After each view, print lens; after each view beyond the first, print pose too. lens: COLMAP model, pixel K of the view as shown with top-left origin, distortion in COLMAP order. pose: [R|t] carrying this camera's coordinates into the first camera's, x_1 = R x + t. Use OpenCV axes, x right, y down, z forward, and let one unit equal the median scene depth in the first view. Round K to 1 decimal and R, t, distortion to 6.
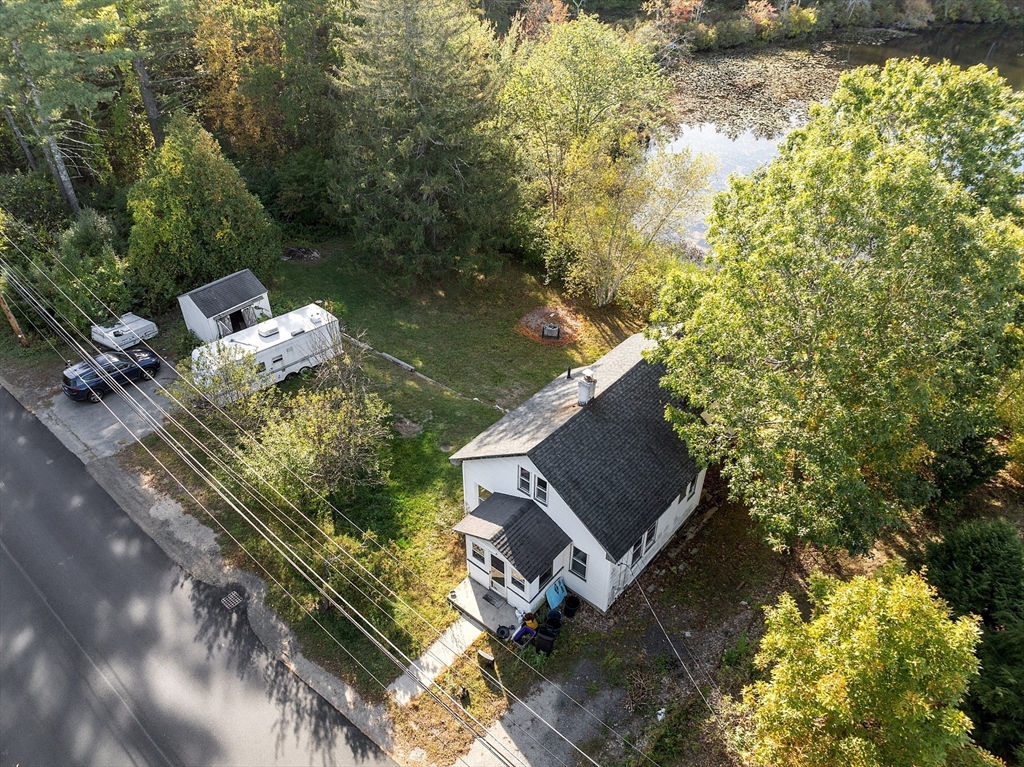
lens RADIAL K [[725.1, 0, 512.0], [0, 725.1, 383.5], [0, 0, 1]] dist [-0.058267, 0.041947]
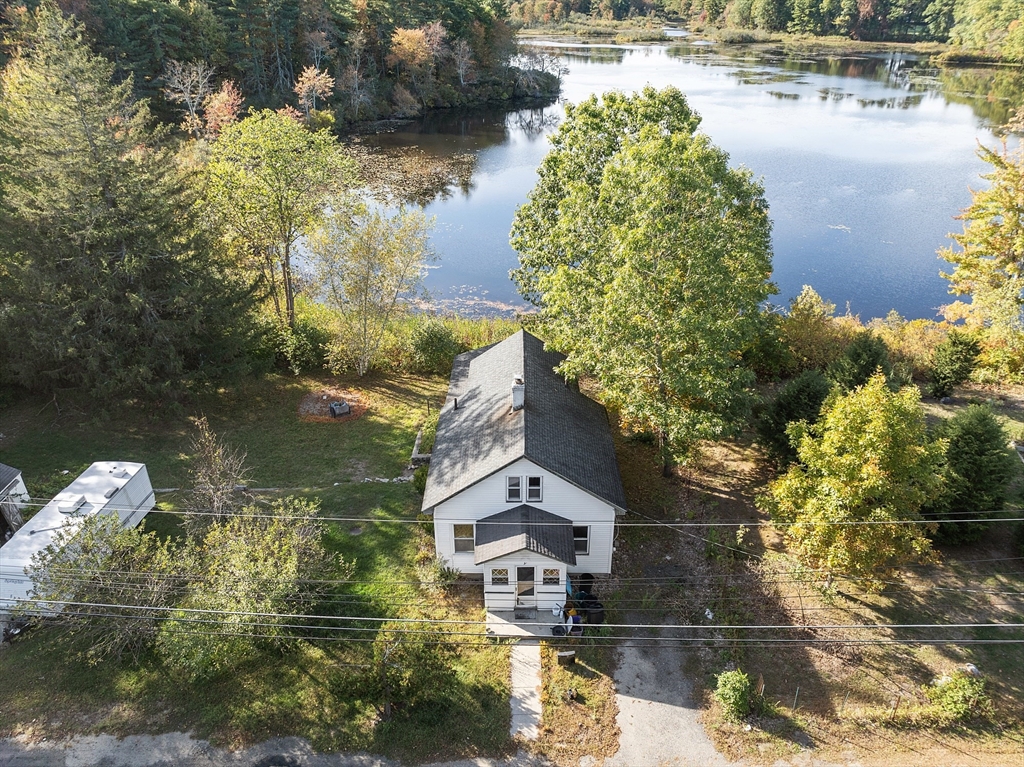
lens RADIAL K [[725.1, 0, 512.0], [0, 725.1, 383.5], [0, 0, 1]] dist [-0.058267, 0.041947]
pose [[0.769115, -0.312279, 0.557623, -0.507508], [0.389040, 0.920986, -0.020823, 0.013103], [-0.507060, 0.232953, 0.829833, 0.090062]]
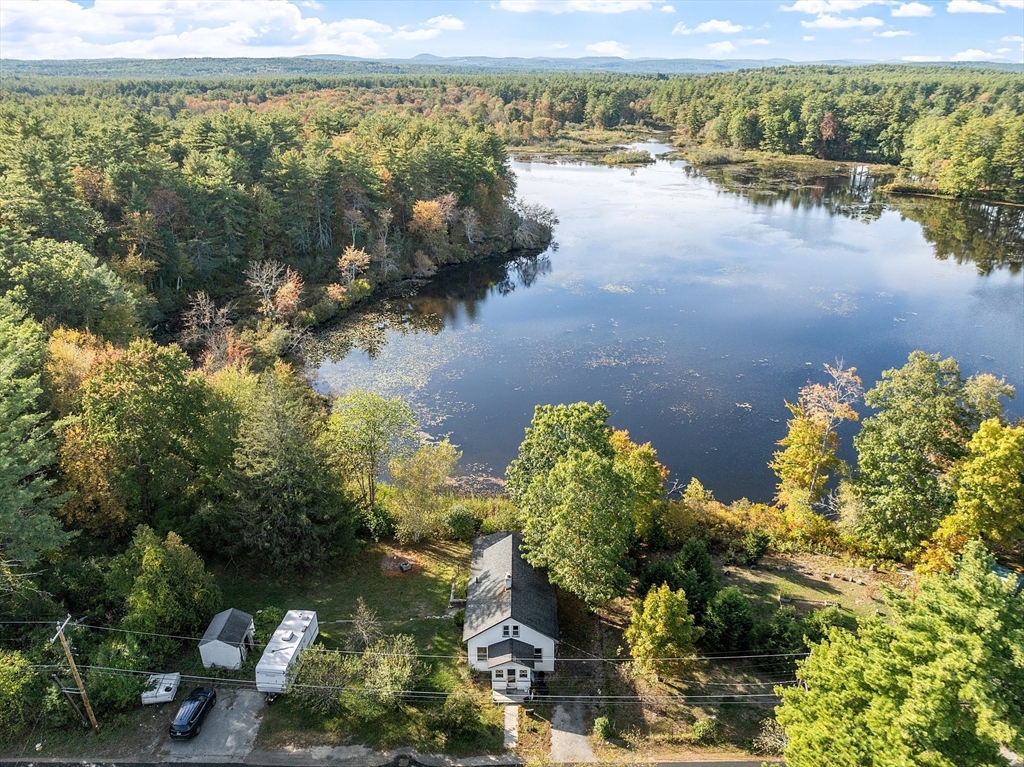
lens RADIAL K [[725.1, 0, 512.0], [0, 725.1, 383.5], [0, 0, 1]] dist [-0.058267, 0.041947]
pose [[0.769856, -0.258053, 0.583721, -1.039310], [0.388622, 0.915044, -0.108019, -0.309280], [-0.506256, 0.310006, 0.804737, -1.008553]]
